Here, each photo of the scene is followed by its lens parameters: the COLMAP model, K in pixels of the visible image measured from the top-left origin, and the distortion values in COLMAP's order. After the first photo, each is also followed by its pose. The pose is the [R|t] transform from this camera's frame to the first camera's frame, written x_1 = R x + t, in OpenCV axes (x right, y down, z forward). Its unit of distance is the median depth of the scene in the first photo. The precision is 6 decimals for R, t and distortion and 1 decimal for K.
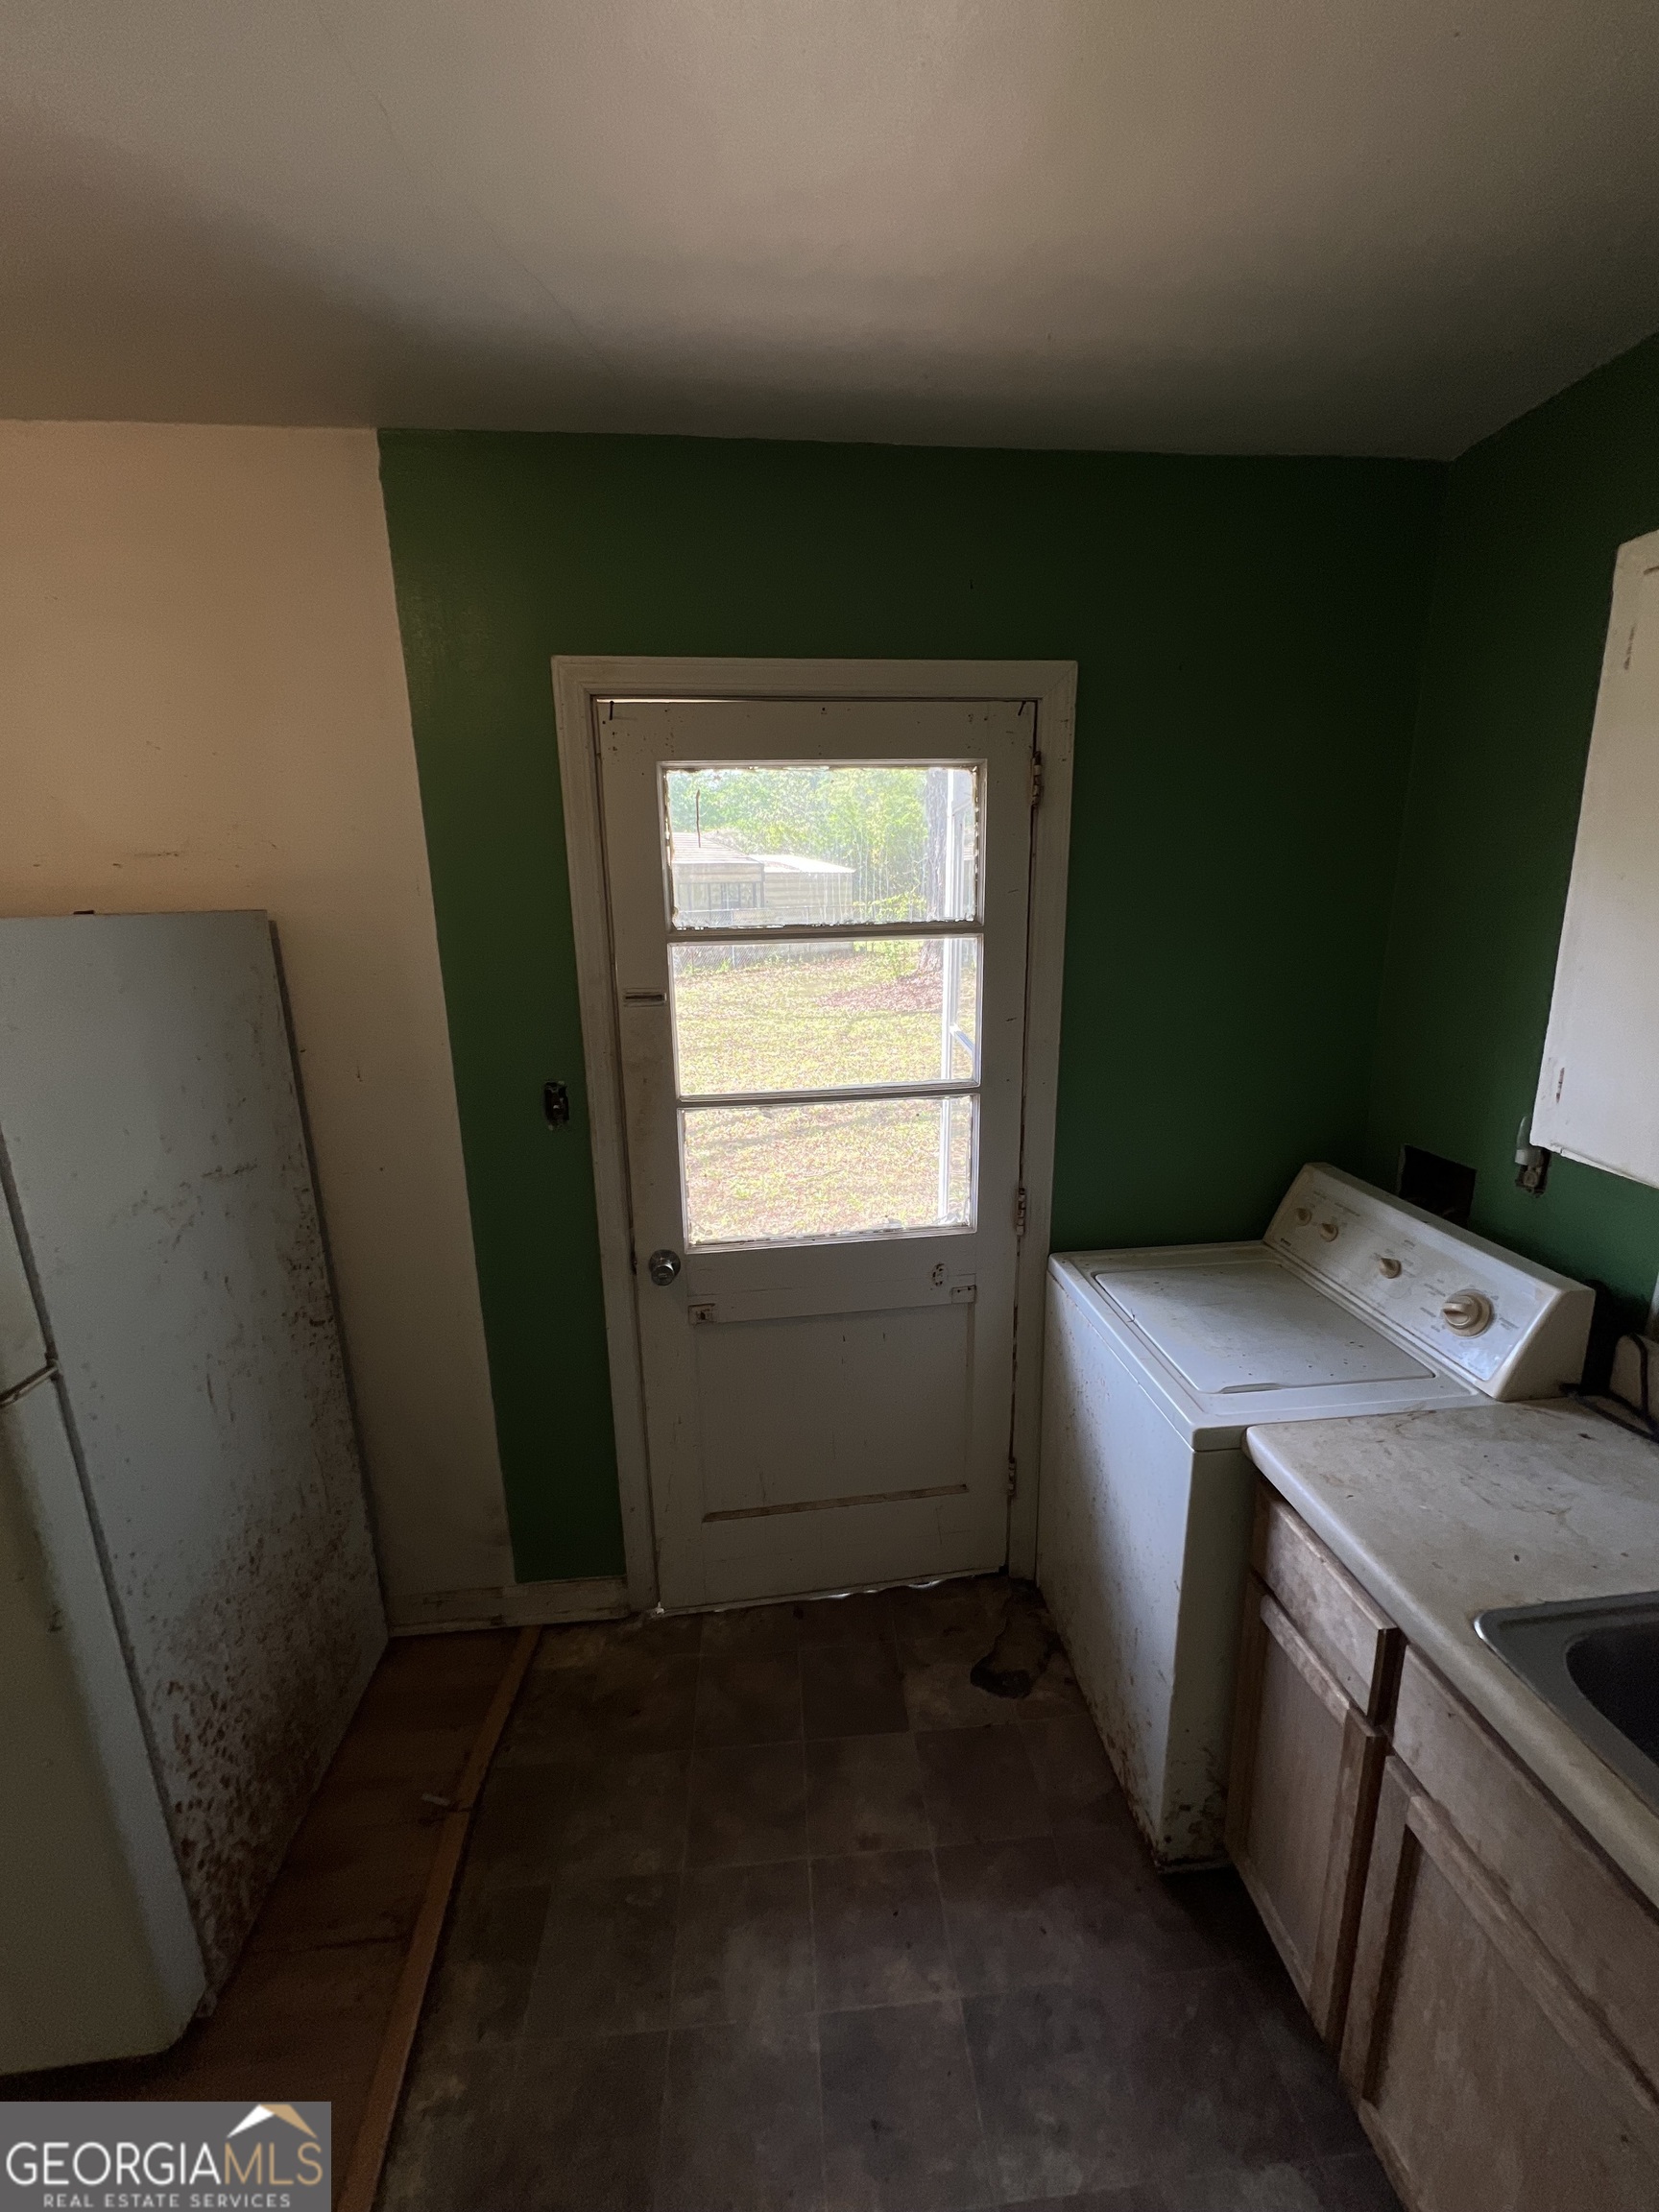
lens RADIAL K [[881.4, 0, 834.6], [0, 881.4, 1100.0], [0, 0, 1]] dist [-0.001842, 0.000543]
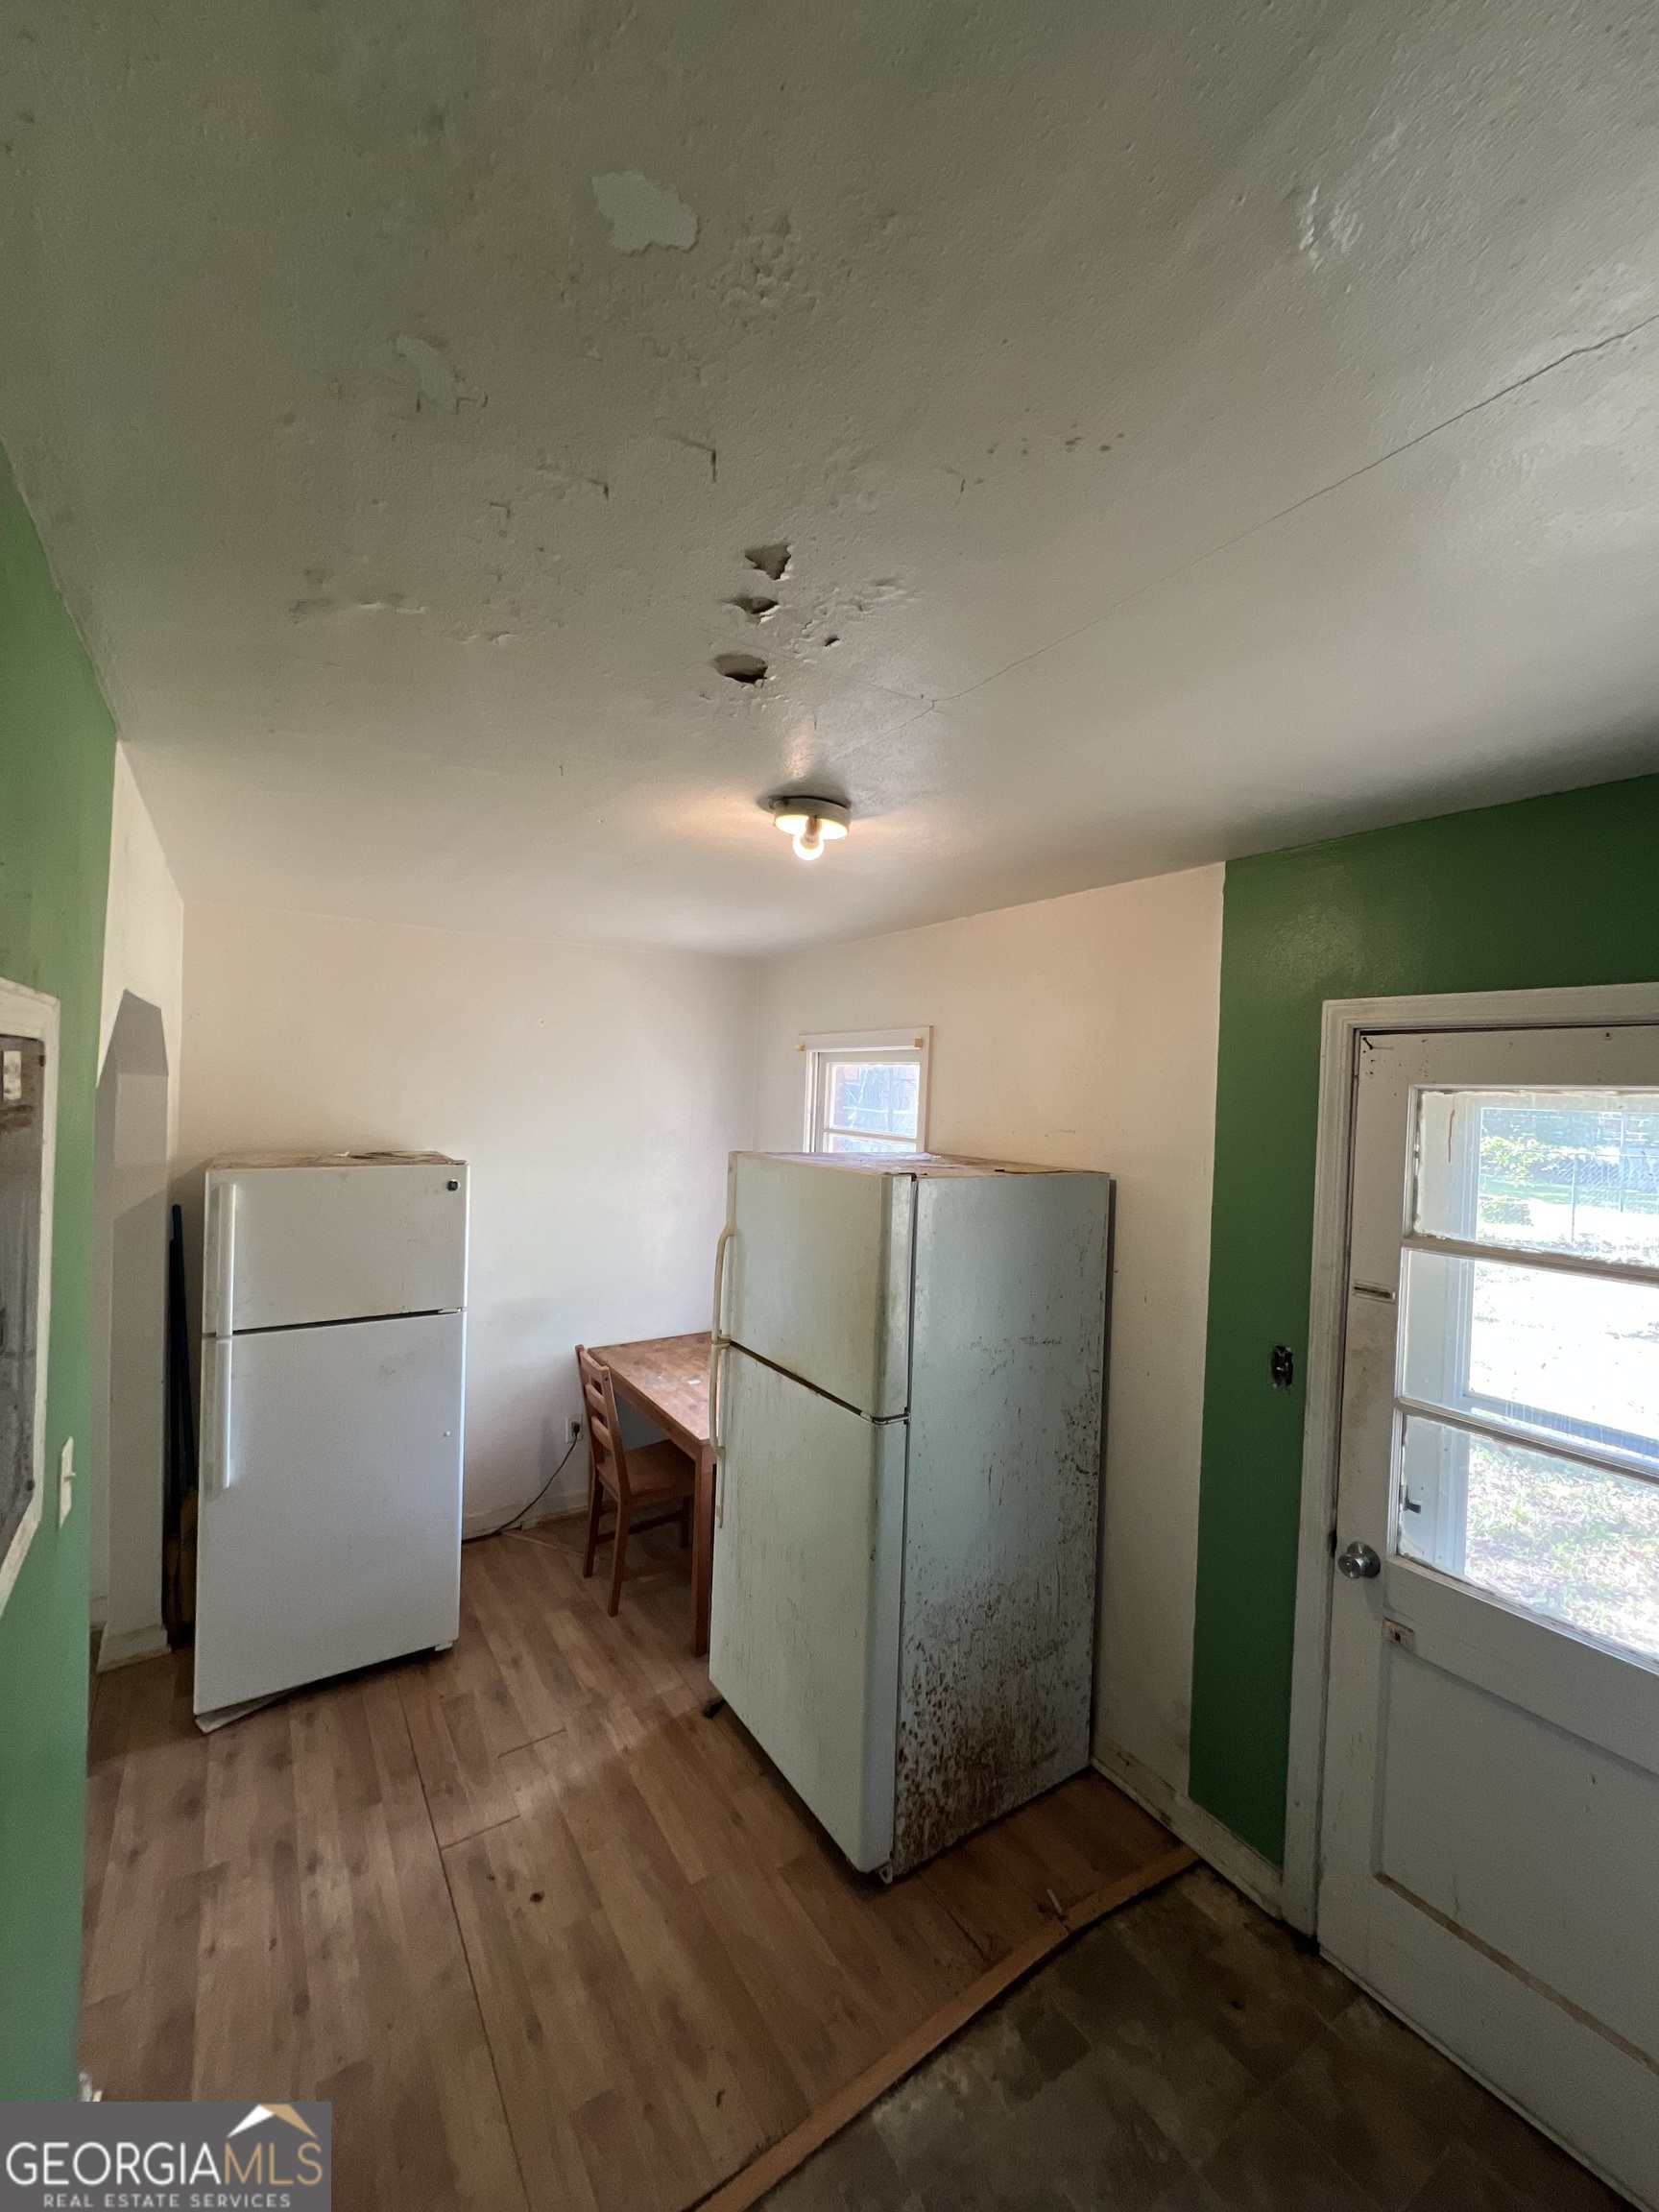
lens RADIAL K [[881.4, 0, 834.6], [0, 881.4, 1100.0], [0, 0, 1]] dist [-0.001842, 0.000543]
pose [[0.469059, 0.046613, -0.881936, 0.419802], [-0.247250, 0.965605, -0.080465, -0.098521], [0.847851, 0.255801, 0.464451, -0.103517]]
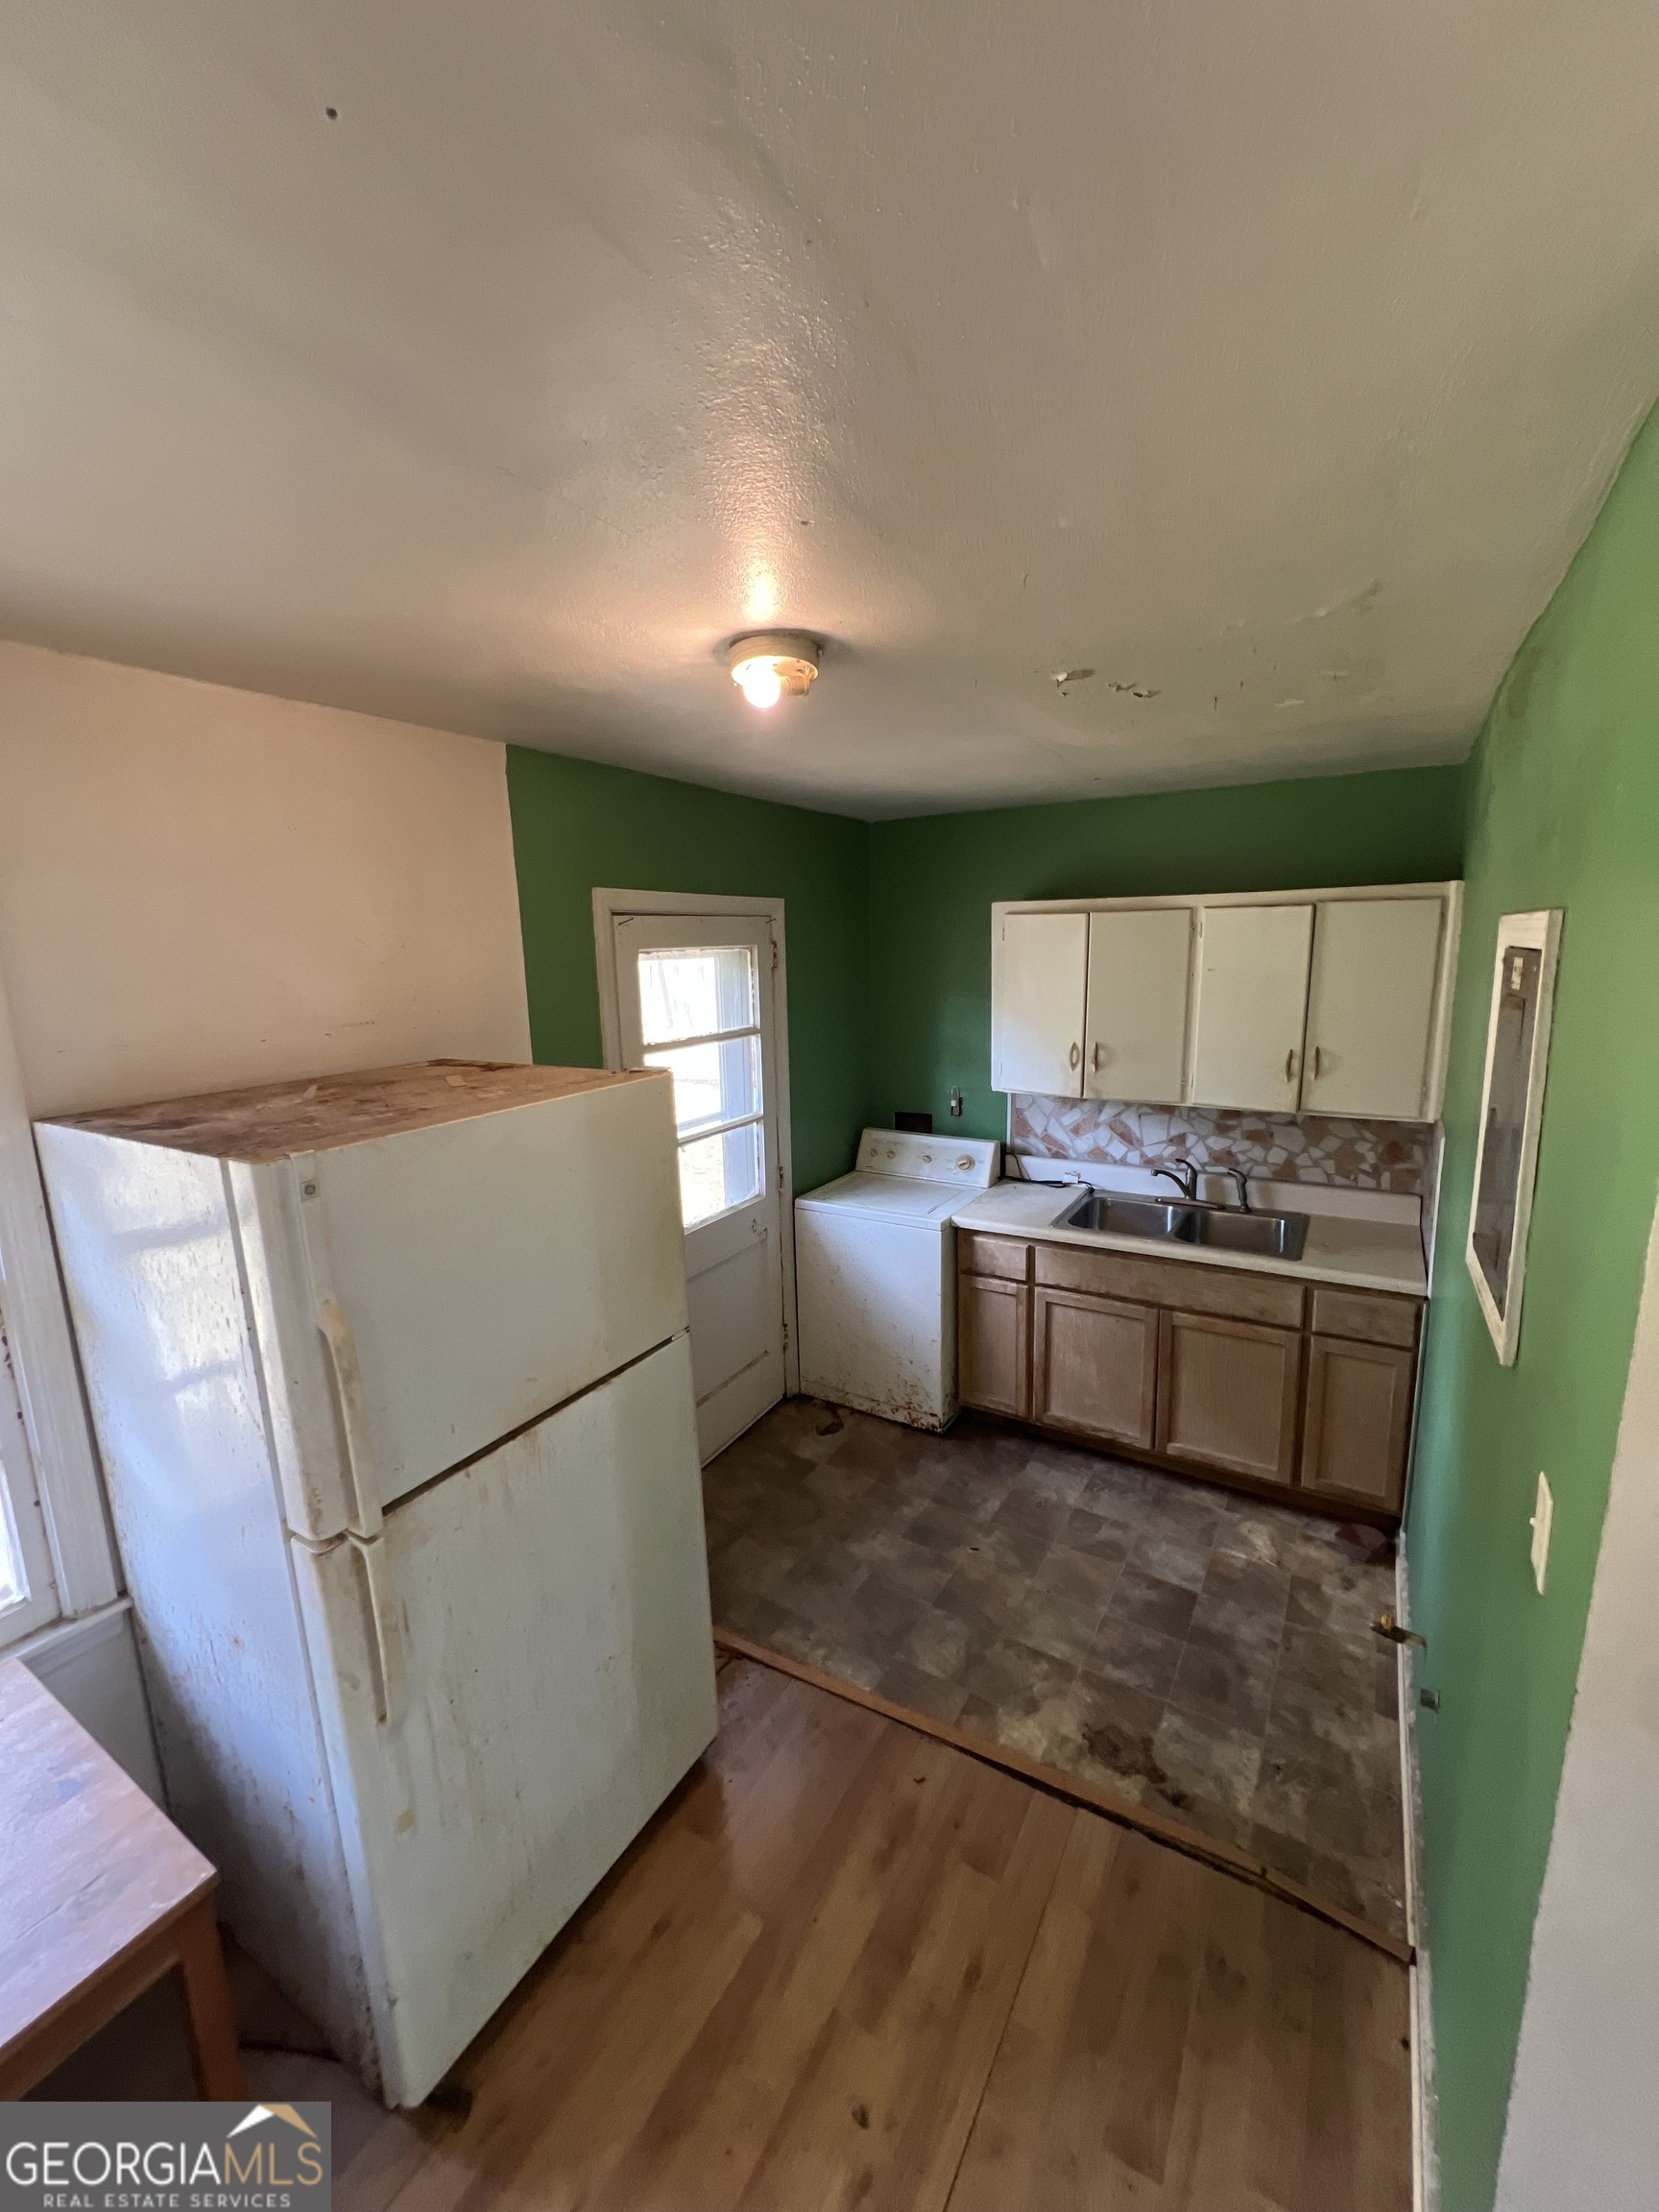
lens RADIAL K [[881.4, 0, 834.6], [0, 881.4, 1100.0], [0, 0, 1]] dist [-0.001842, 0.000543]
pose [[0.596189, -0.137912, 0.790910, -1.333166], [0.197375, 0.980079, 0.022116, -0.064264], [-0.778204, 0.142920, 0.611533, -0.271067]]
